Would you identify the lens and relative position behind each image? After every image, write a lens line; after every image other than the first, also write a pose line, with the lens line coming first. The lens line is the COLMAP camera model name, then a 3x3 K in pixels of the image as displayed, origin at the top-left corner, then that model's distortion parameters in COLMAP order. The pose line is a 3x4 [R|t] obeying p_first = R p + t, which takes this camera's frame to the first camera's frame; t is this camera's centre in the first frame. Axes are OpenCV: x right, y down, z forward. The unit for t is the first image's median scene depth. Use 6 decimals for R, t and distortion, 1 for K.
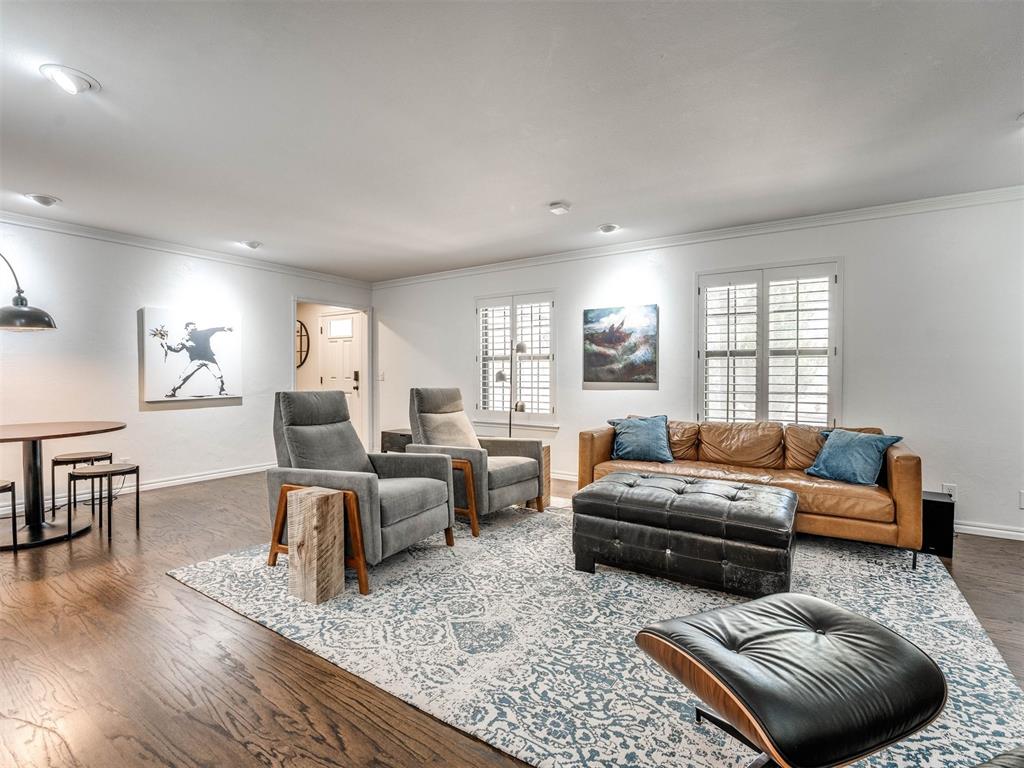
lens RADIAL K [[477.7, 0, 514.4], [0, 477.7, 380.7], [0, 0, 1]] dist [-0.022283, -0.000172]
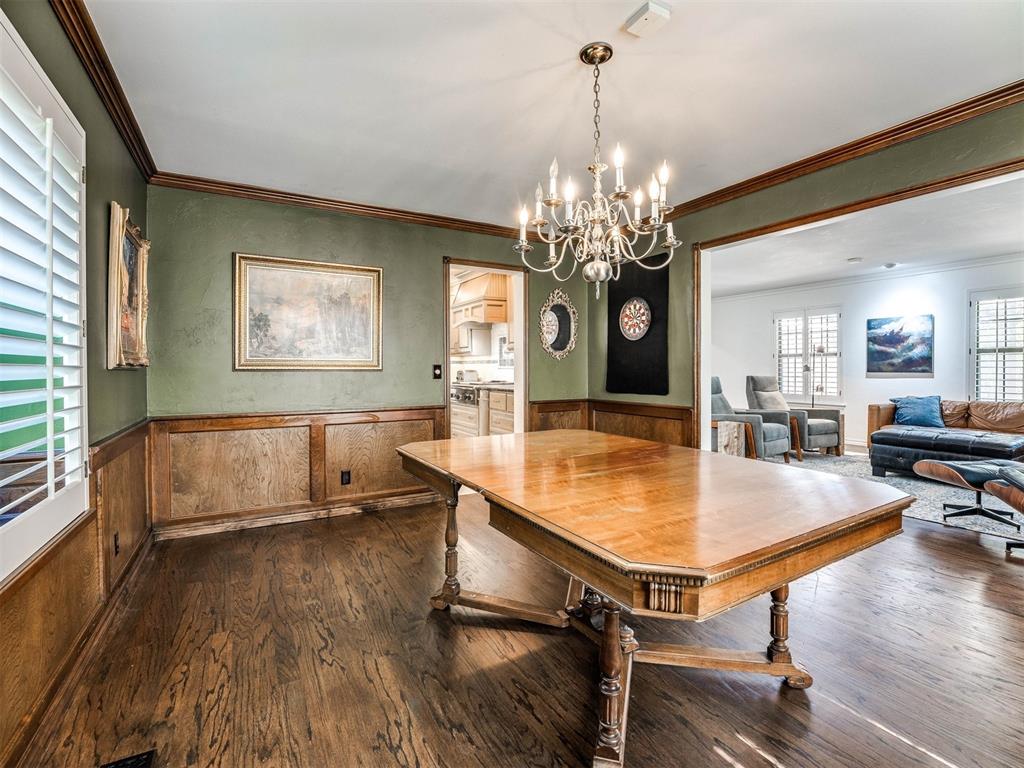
lens RADIAL K [[477.7, 0, 537.0], [0, 477.7, 377.2], [0, 0, 1]] dist [-0.022283, -0.000172]
pose [[0.910741, 0.001910, -0.412974, -0.177463], [0.000598, 0.999982, 0.005945, 0.008905], [0.412978, -0.005661, 0.910723, -0.700624]]
